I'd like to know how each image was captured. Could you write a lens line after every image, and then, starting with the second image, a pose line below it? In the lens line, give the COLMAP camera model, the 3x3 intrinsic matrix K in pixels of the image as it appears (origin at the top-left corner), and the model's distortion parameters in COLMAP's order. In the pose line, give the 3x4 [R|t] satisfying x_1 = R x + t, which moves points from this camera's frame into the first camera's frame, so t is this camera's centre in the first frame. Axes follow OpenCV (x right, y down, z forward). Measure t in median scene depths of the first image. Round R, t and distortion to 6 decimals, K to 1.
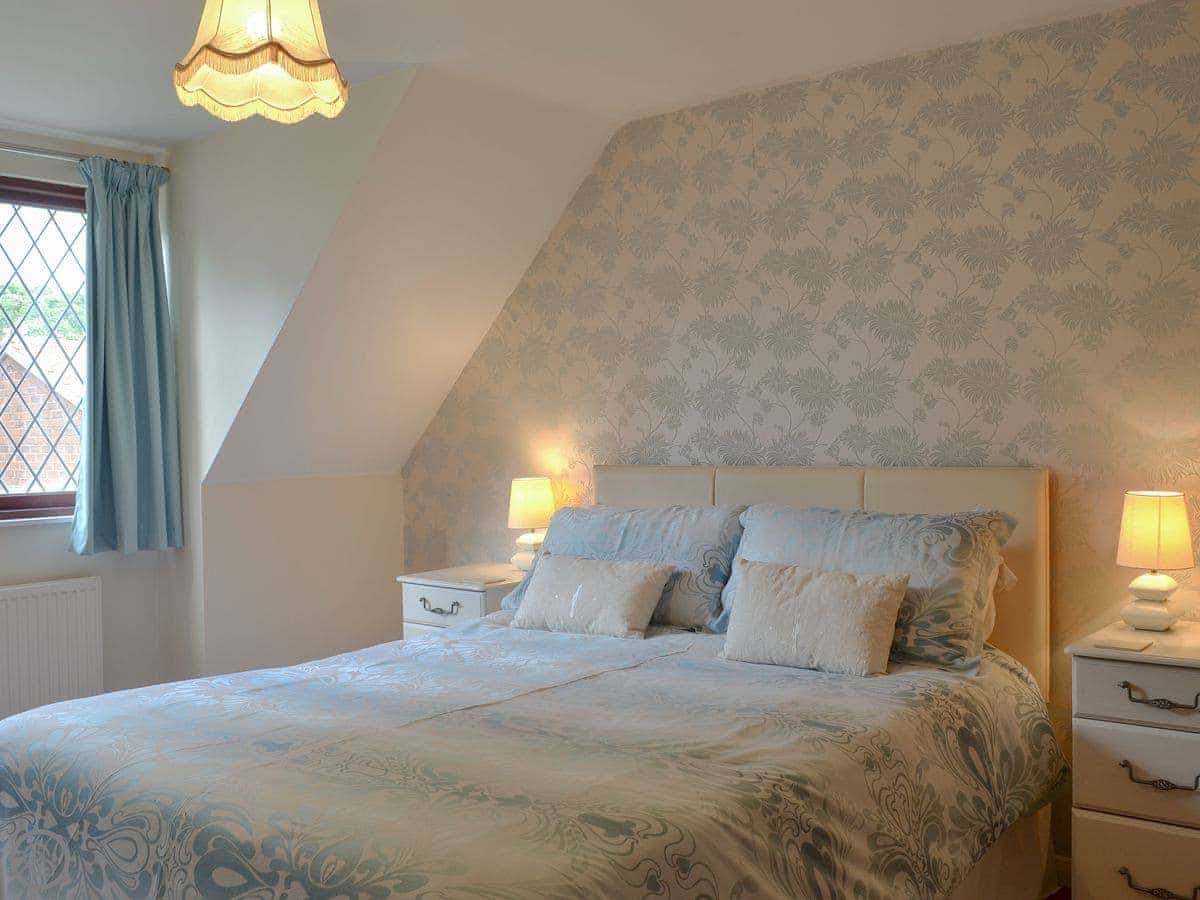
lens RADIAL K [[1113.1, 0, 600.0], [0, 1113.1, 450.0], [0, 0, 1]] dist [-0.089312, -0.011280]
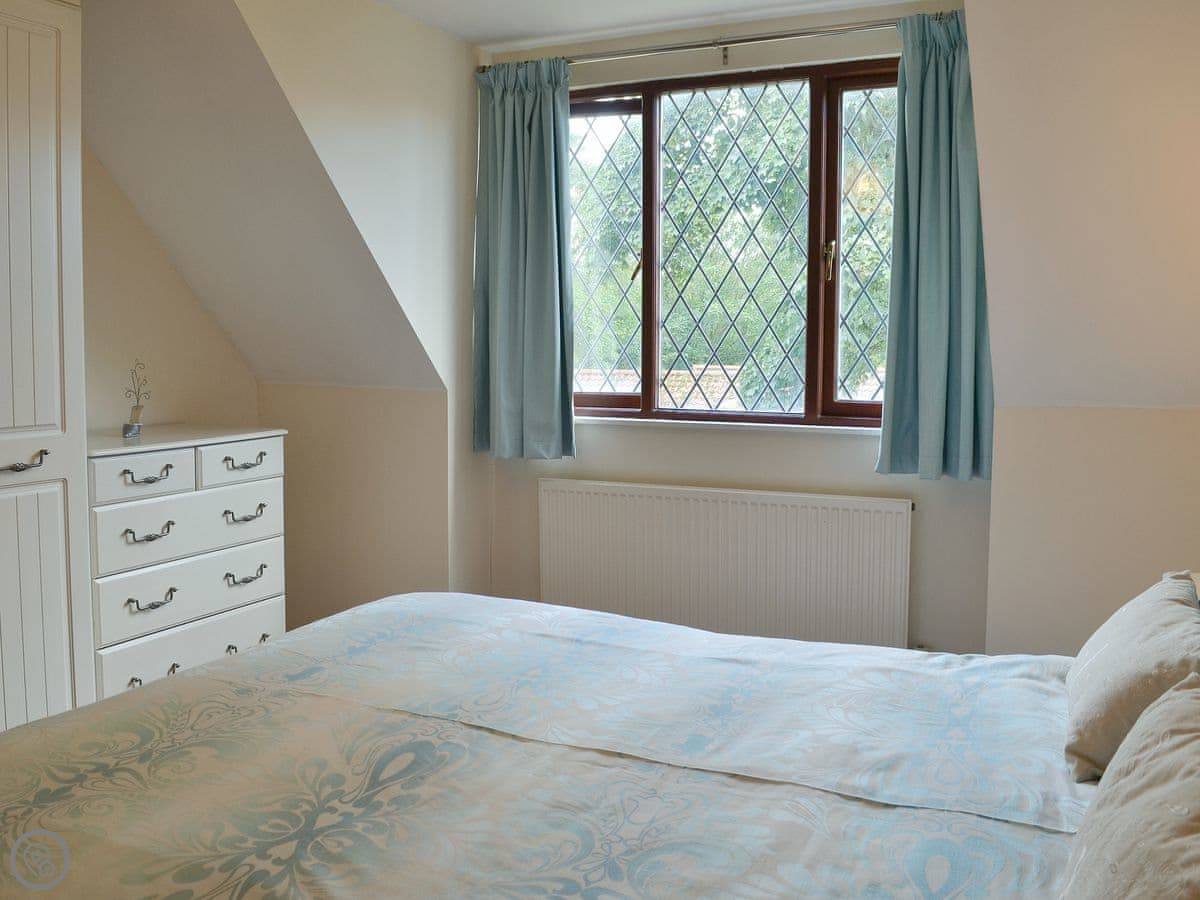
lens RADIAL K [[1113.1, 0, 600.0], [0, 1113.1, 450.0], [0, 0, 1]] dist [-0.089312, -0.011280]
pose [[0.245374, 0.113096, -0.962809, 0.583627], [-0.028457, 0.993584, 0.109459, -0.027002], [0.969011, 0.000540, 0.247018, 0.918127]]
